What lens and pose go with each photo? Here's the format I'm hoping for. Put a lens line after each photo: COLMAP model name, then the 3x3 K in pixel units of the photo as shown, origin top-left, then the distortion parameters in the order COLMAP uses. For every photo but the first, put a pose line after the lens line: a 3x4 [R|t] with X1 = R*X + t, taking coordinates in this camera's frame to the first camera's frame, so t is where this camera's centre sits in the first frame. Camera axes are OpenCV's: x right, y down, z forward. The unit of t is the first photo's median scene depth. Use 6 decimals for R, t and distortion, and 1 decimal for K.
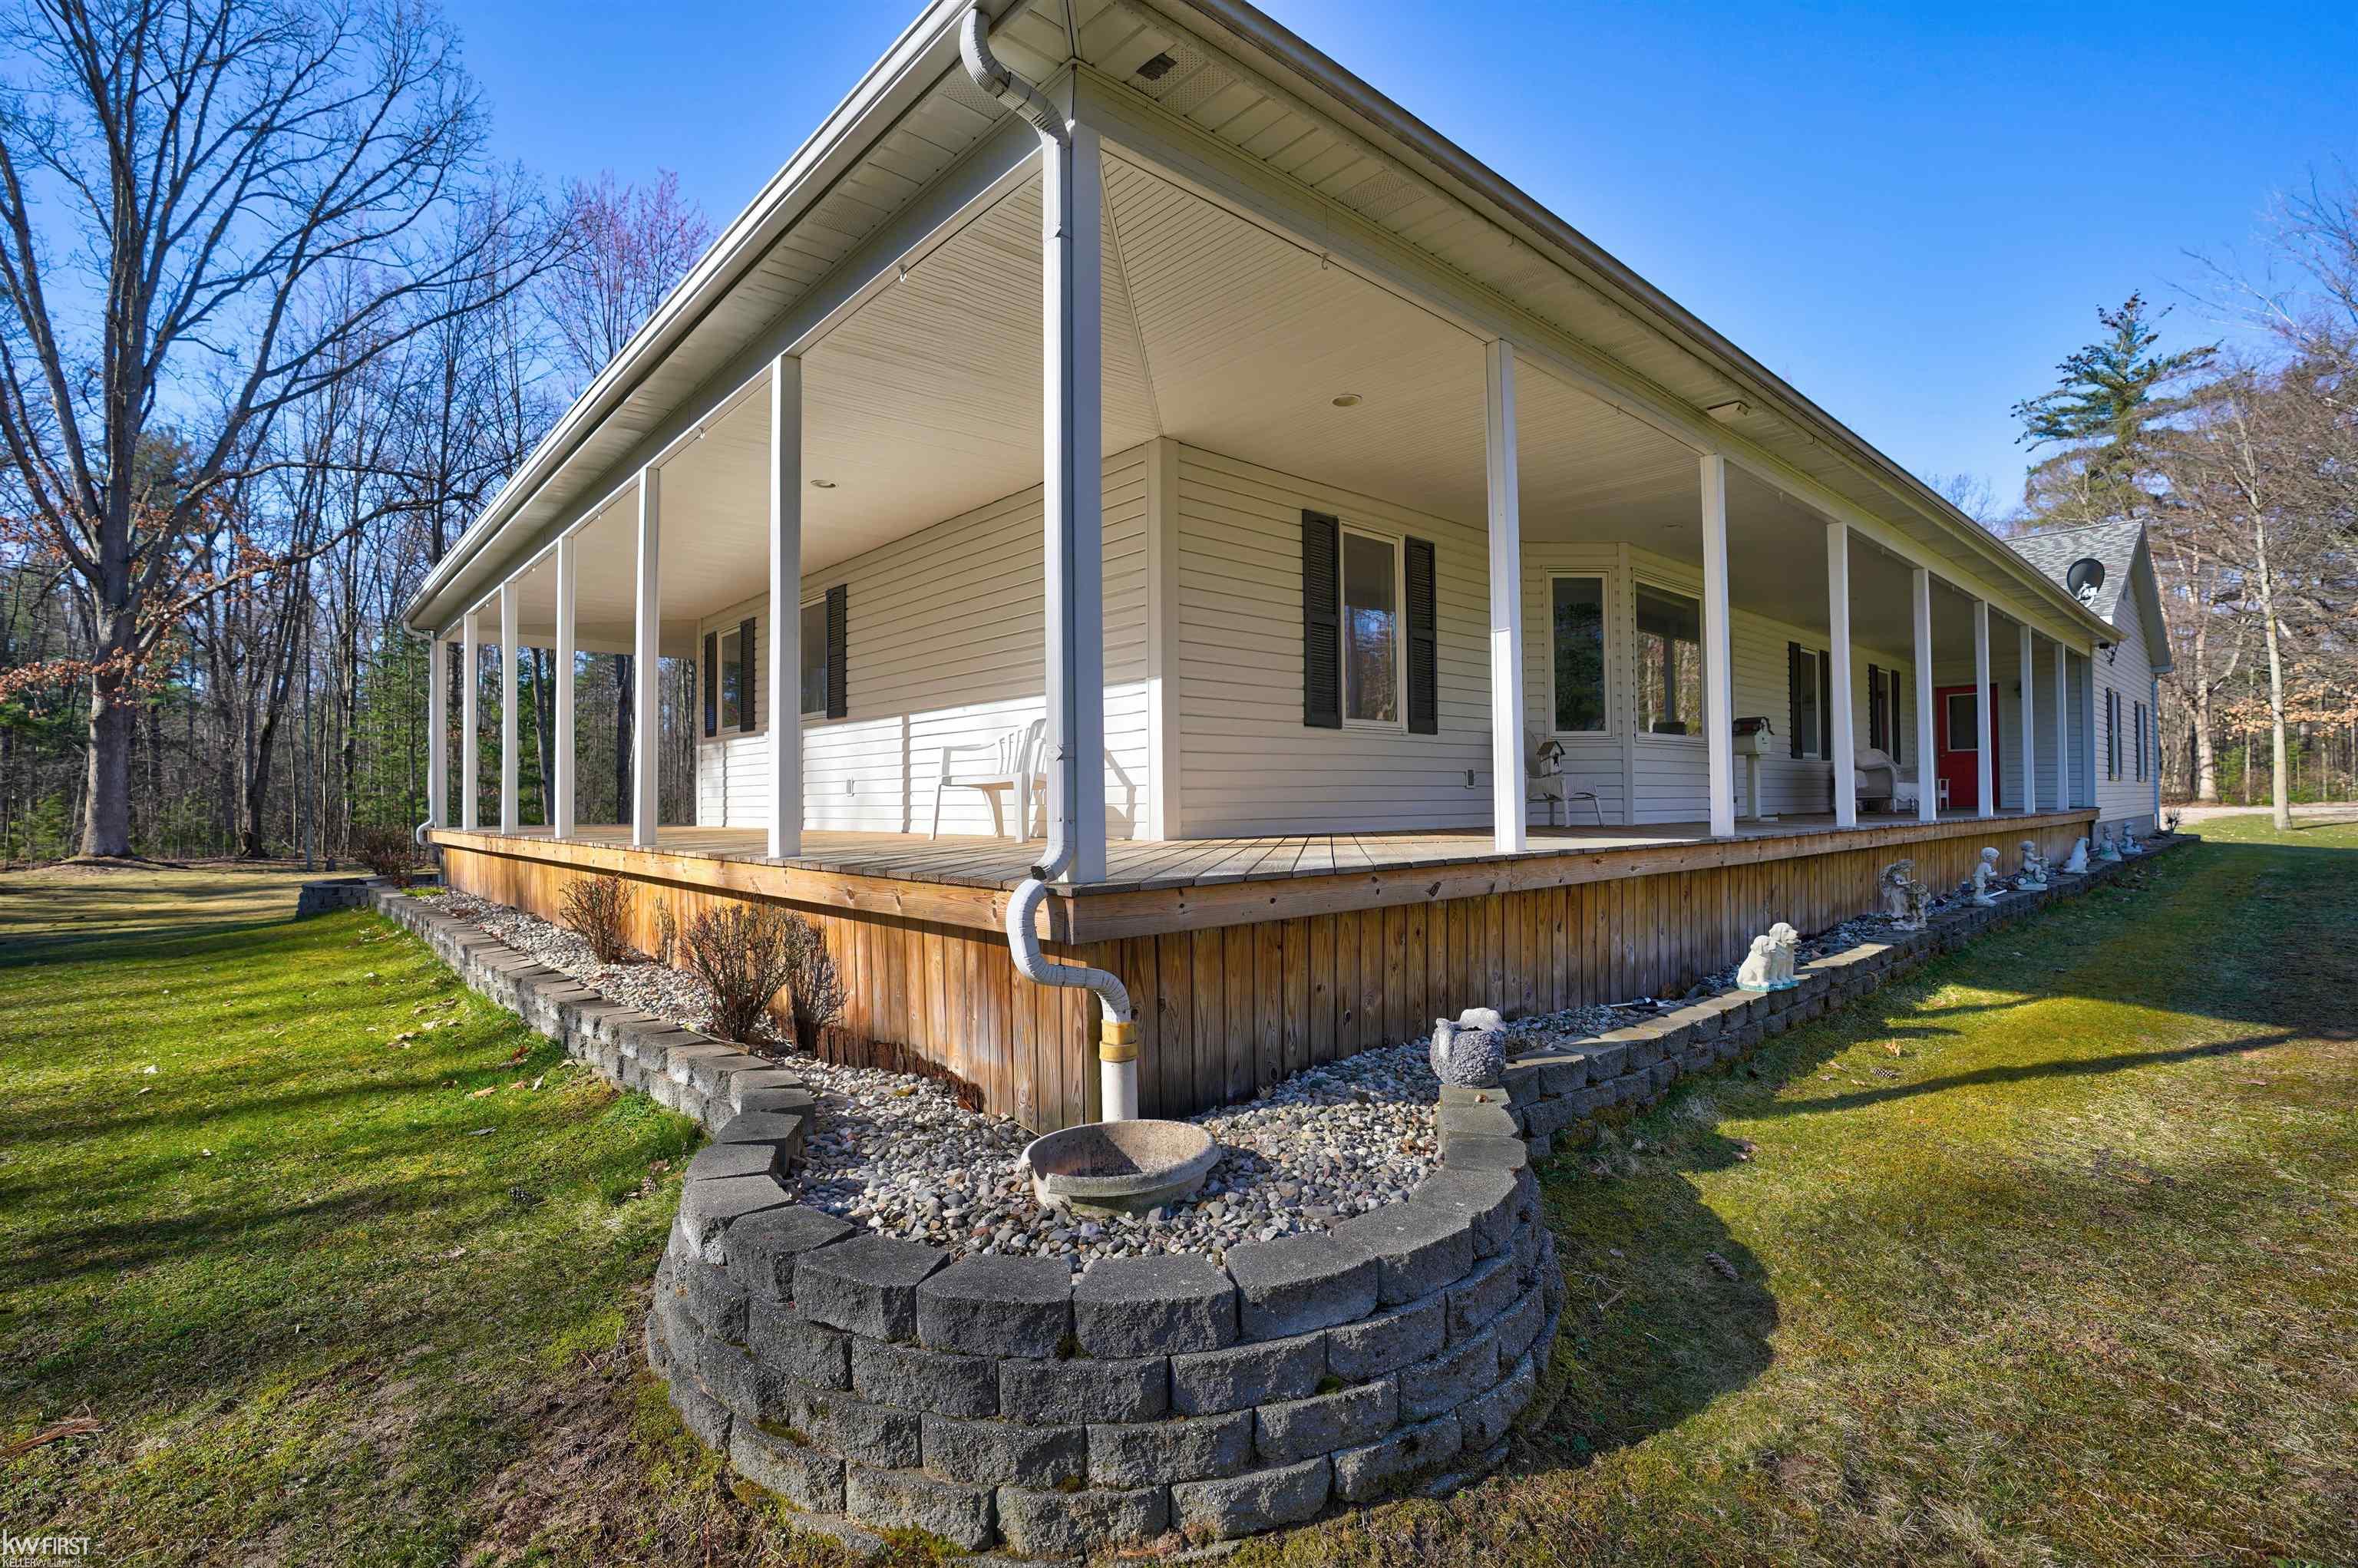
lens RADIAL K [[1091.1, 0, 1190.4], [0, 1091.1, 777.0], [0, 0, 1]] dist [-0.077121, 0.030257]
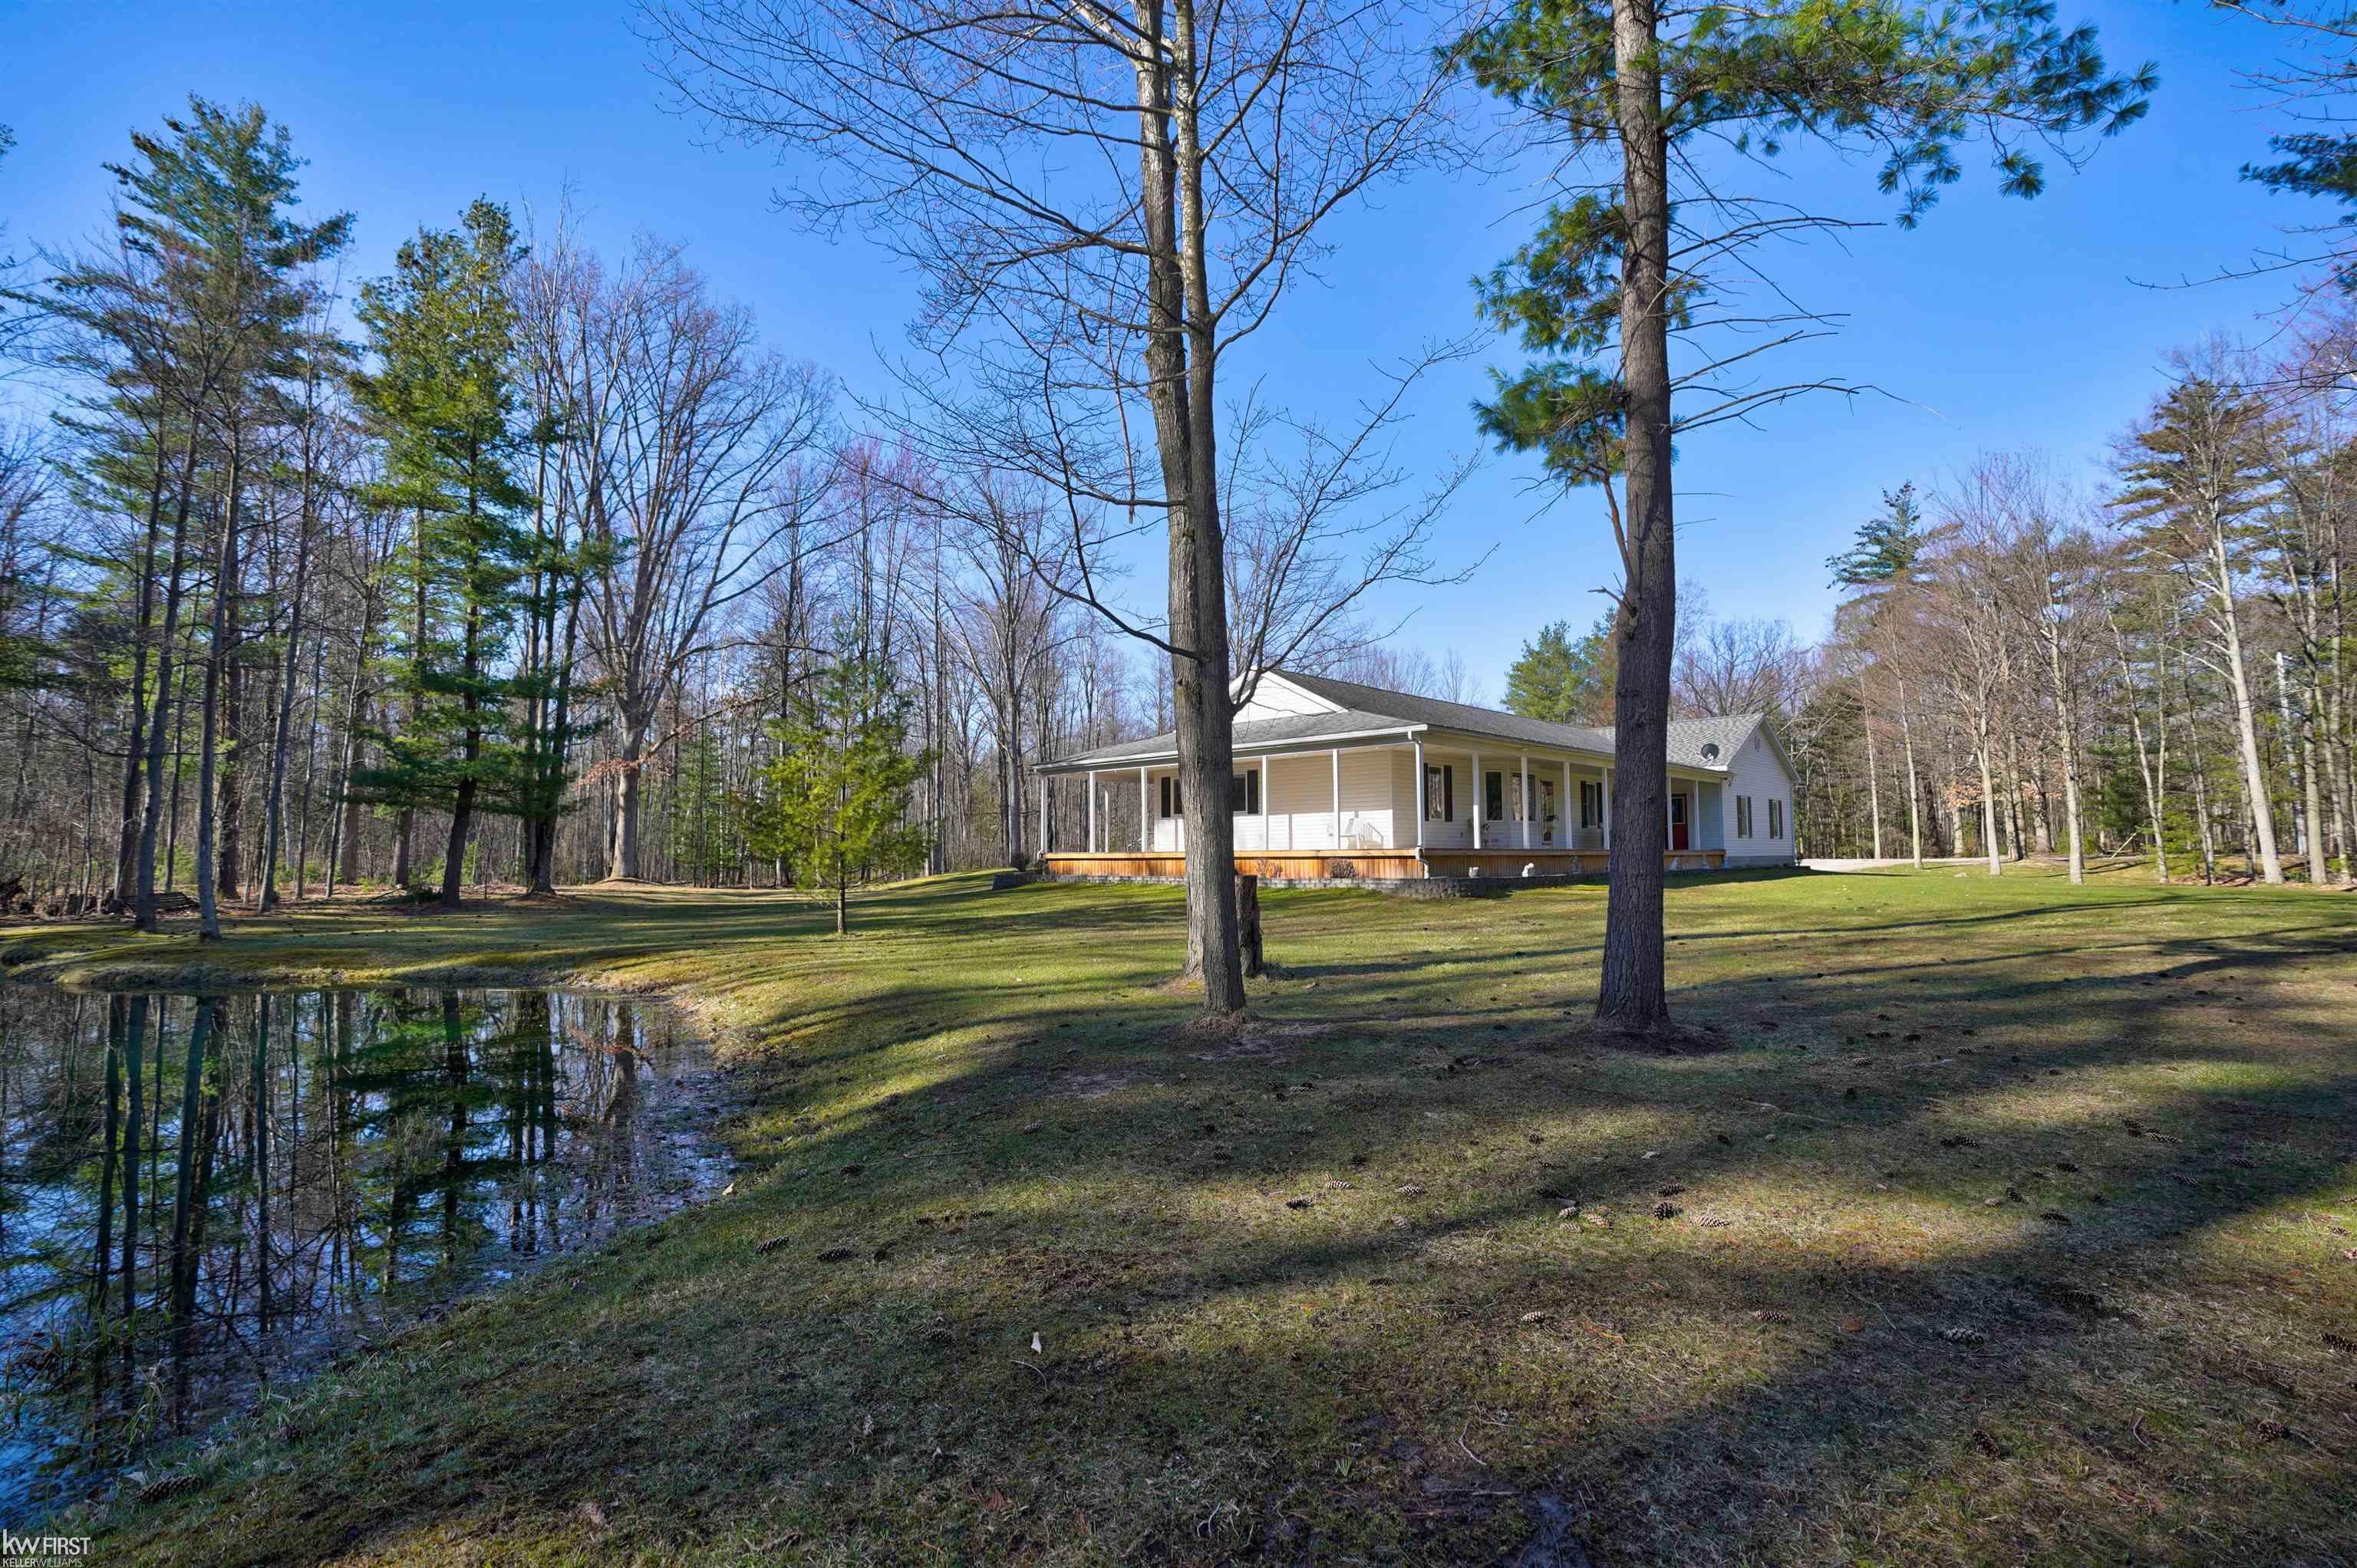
lens RADIAL K [[1090.6, 0, 1189.9], [0, 1090.6, 777.0], [0, 0, 1]] dist [-0.077121, 0.030257]
pose [[0.998412, 0.010031, 0.055437, -0.766785], [-0.007057, 0.998538, -0.053590, 0.007667], [-0.055894, 0.053114, 0.997023, -2.305417]]
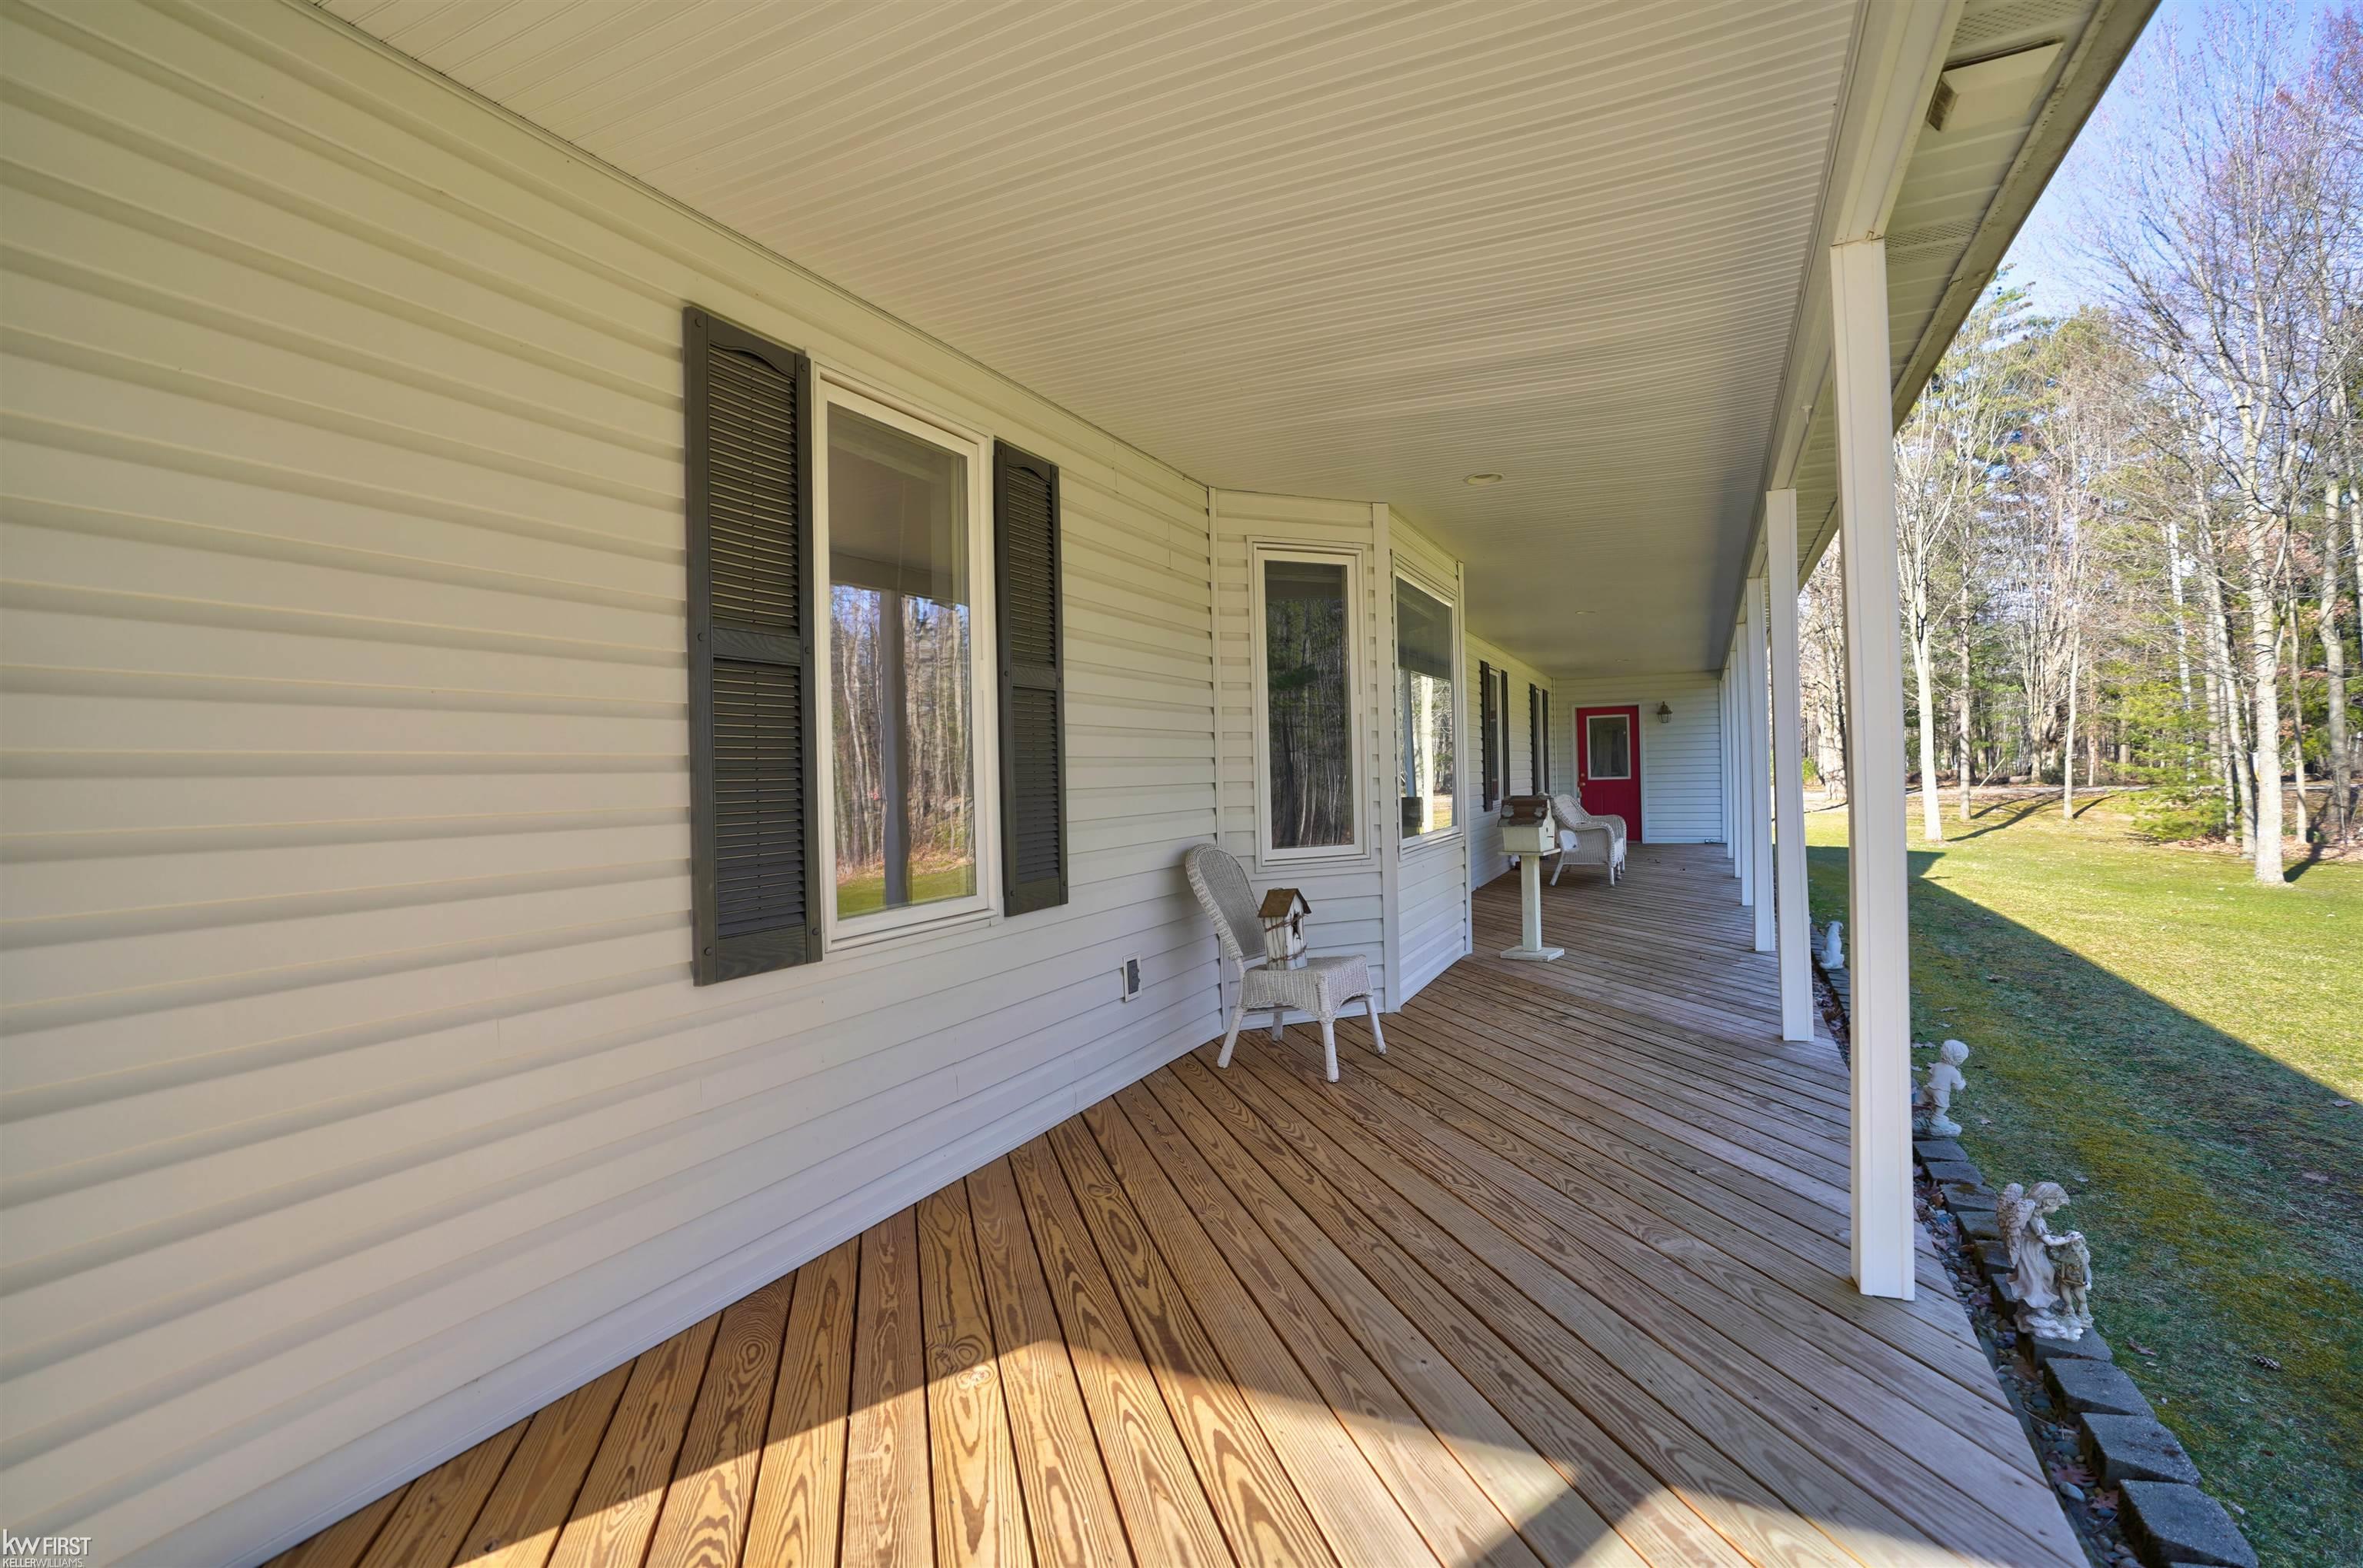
lens RADIAL K [[1093.3, 0, 1193.0], [0, 1093.3, 777.0], [0, 0, 1]] dist [-0.077121, 0.030257]
pose [[0.922866, -0.016141, 0.384782, 0.103473], [0.009008, 0.999753, 0.020333, -0.097817], [-0.385015, -0.015299, 0.922784, 0.566705]]
